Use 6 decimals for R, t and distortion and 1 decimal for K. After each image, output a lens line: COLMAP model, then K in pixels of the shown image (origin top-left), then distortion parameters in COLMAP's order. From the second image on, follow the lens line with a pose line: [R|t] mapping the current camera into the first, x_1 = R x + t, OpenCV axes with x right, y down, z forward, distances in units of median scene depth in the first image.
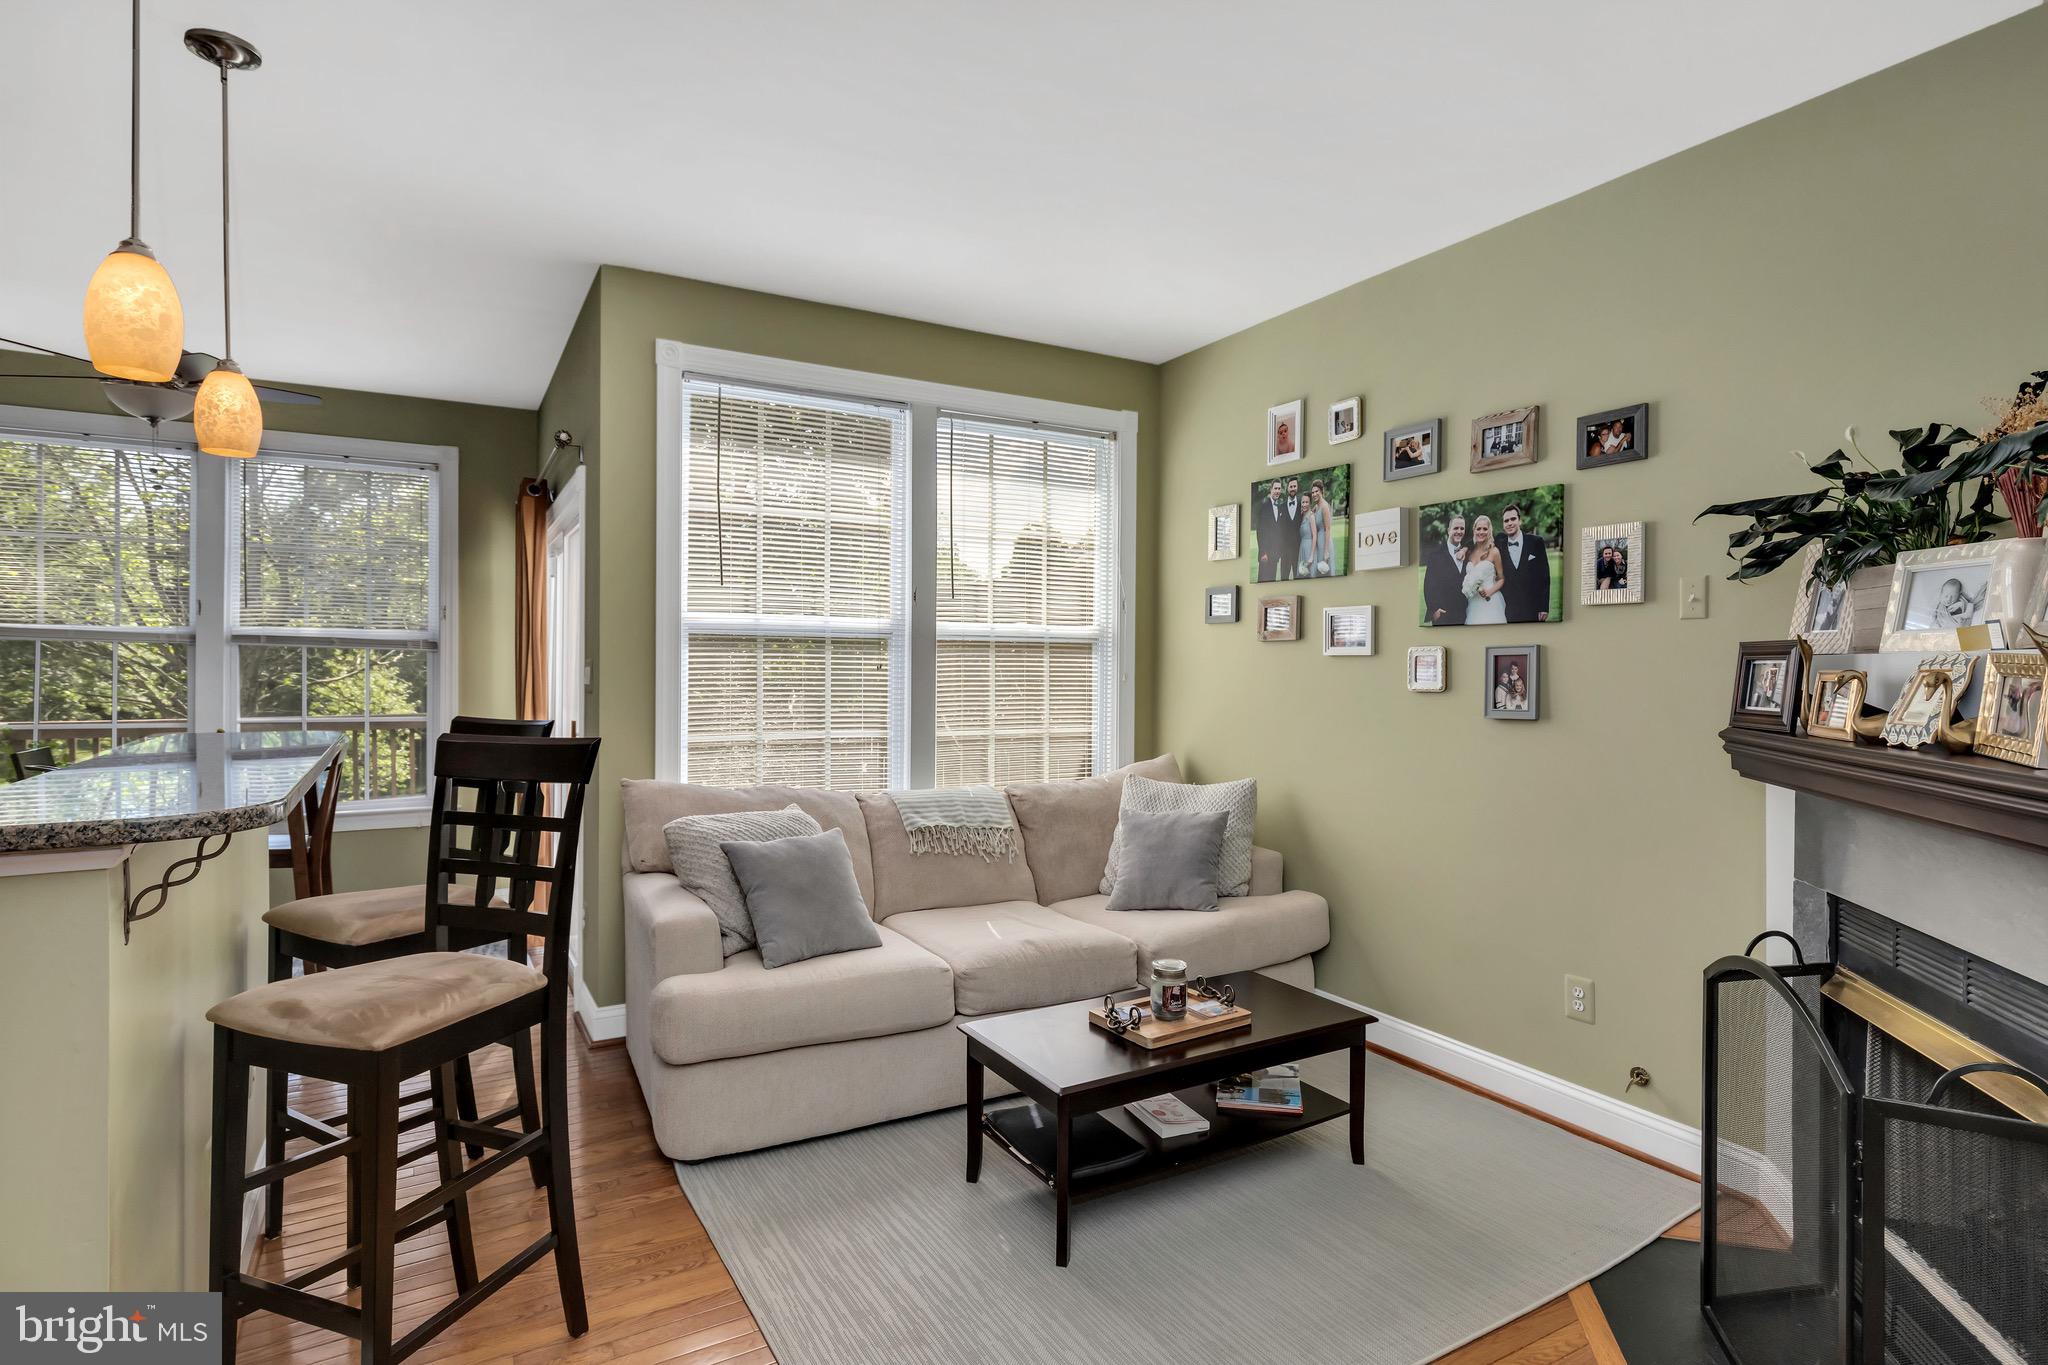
lens RADIAL K [[996.4, 0, 1024.0], [0, 996.4, 682.5], [0, 0, 1]] dist [-0.000486, 0.000160]
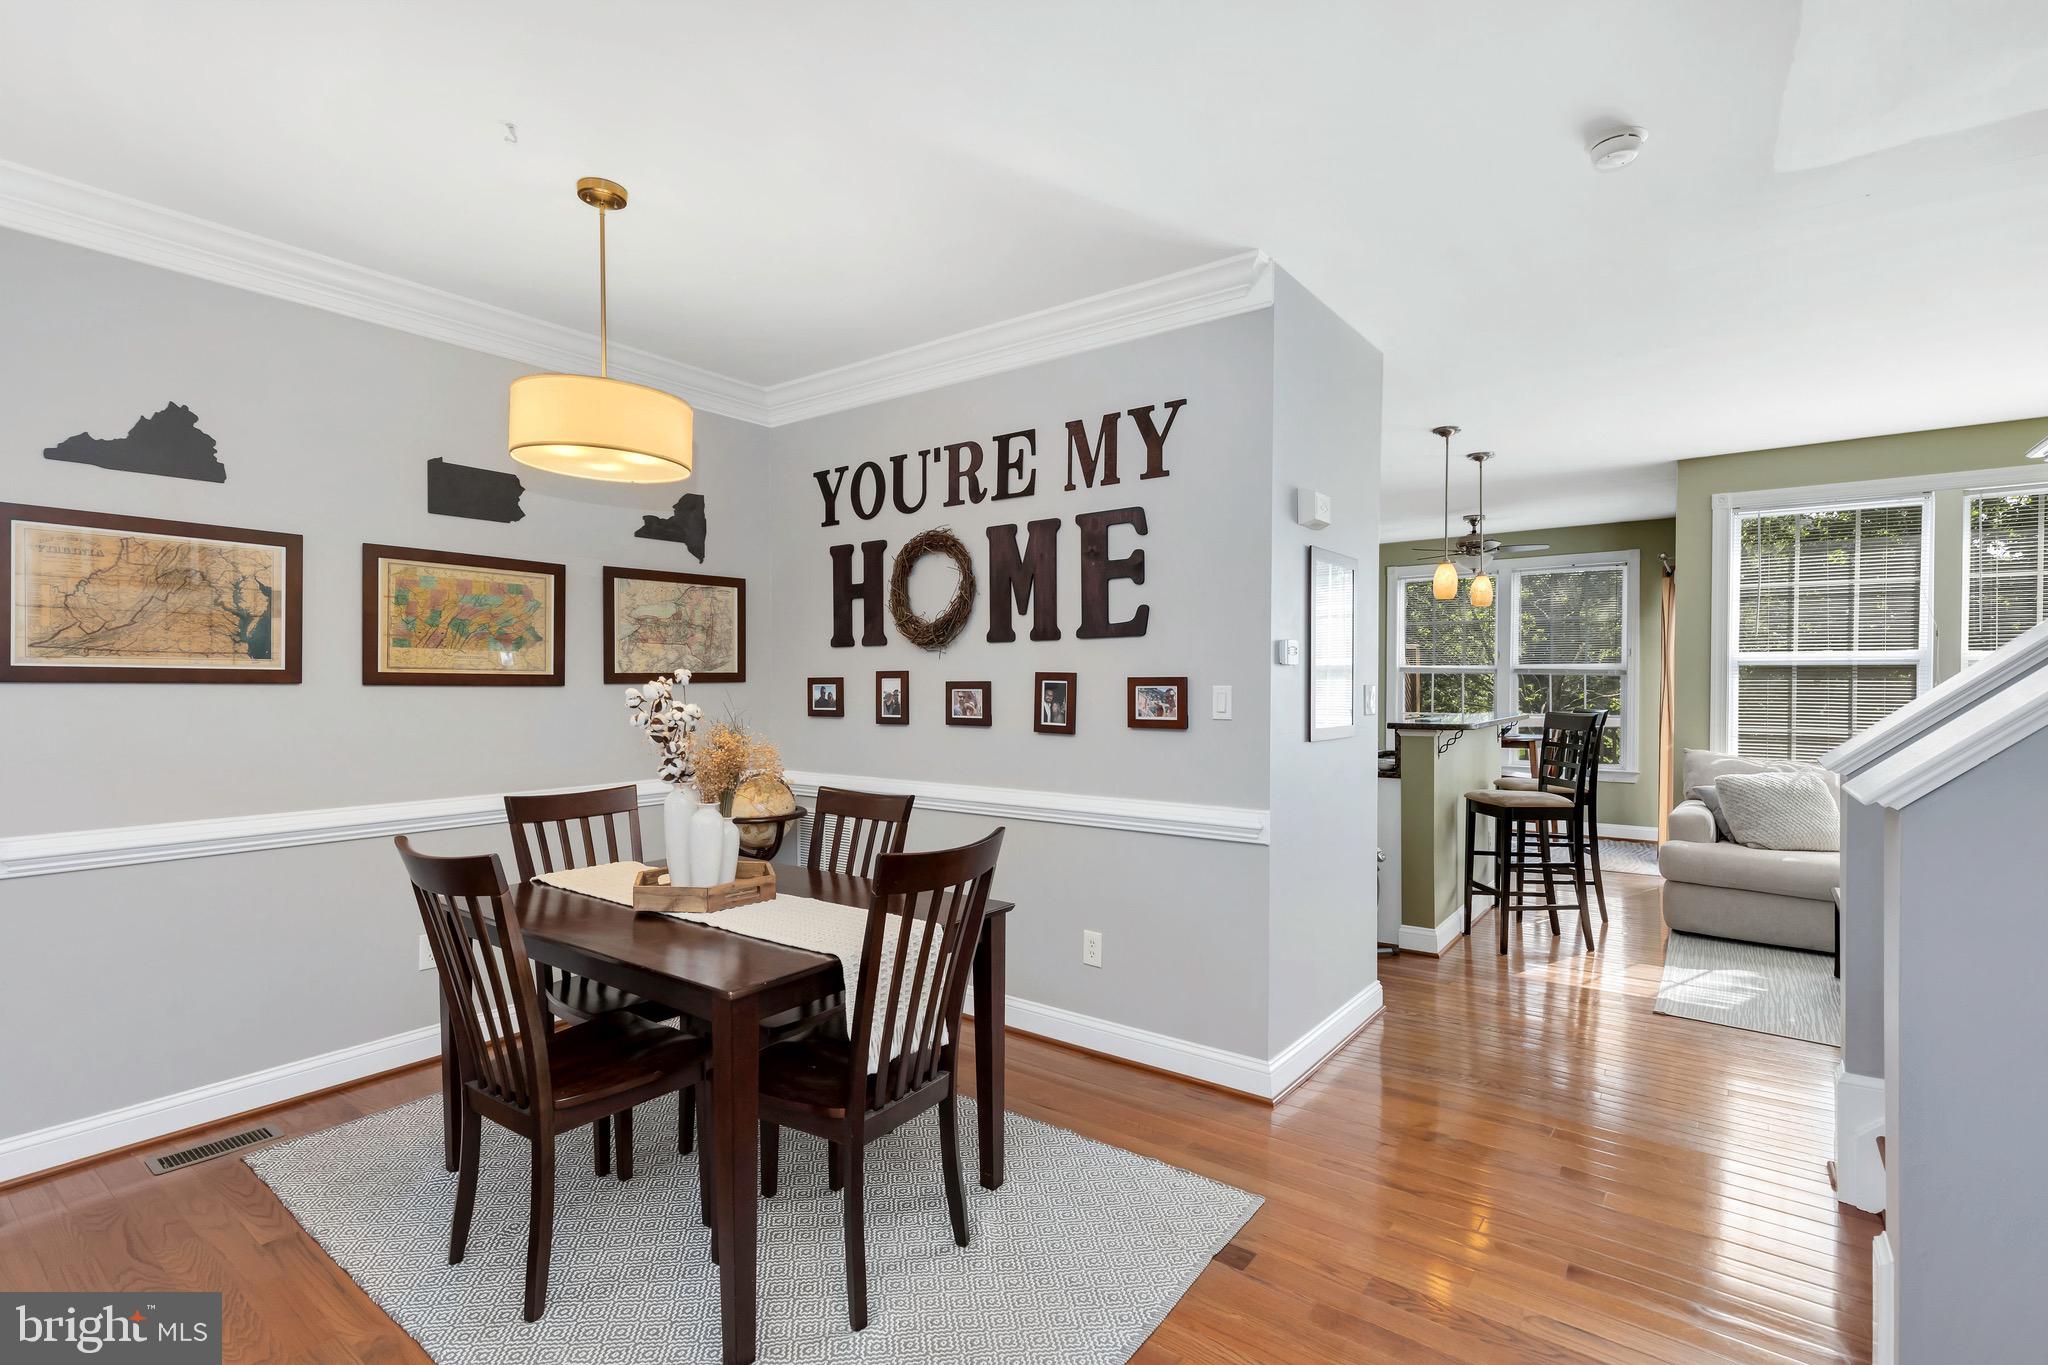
lens RADIAL K [[951.6, 0, 1024.0], [0, 951.6, 682.5], [0, 0, 1]] dist [-0.000162, 0.000120]
pose [[0.368924, -0.003477, -0.929453, 0.701010], [-0.020247, 0.999726, -0.011777, 0.020181], [0.929239, 0.023163, 0.368753, -0.680773]]
